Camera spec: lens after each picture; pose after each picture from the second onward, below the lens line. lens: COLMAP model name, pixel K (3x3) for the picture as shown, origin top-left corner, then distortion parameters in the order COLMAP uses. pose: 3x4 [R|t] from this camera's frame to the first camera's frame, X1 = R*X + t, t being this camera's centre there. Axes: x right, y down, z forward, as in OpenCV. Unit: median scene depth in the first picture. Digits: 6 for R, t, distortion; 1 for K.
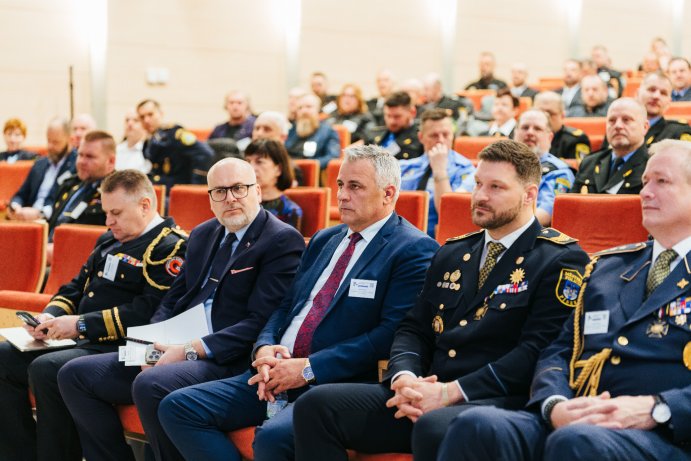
lens RADIAL K [[1632.0, 0, 345.5], [0, 1632.0, 230.5], [0, 0, 1]] dist [0.016900, 0.023508]
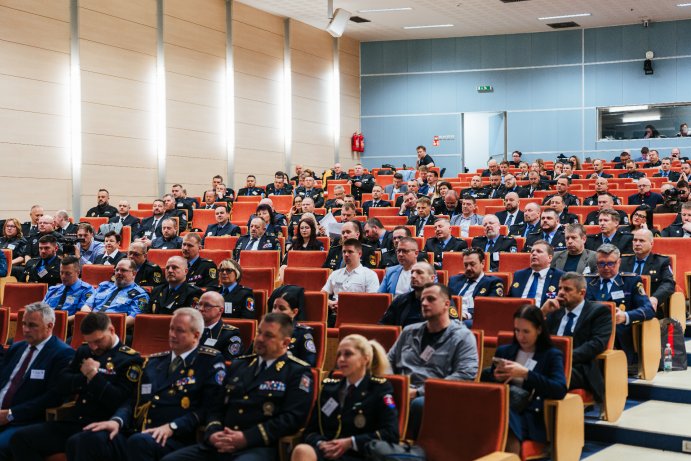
lens RADIAL K [[1269.0, 0, 372.3], [0, 1269.0, 230.0], [0, 0, 1]] dist [0.003471, 0.156729]
pose [[0.957676, -0.009127, 0.287703, -0.043708], [0.020516, 0.999120, -0.036596, -0.077987], [-0.287116, 0.040949, 0.957020, -0.660140]]
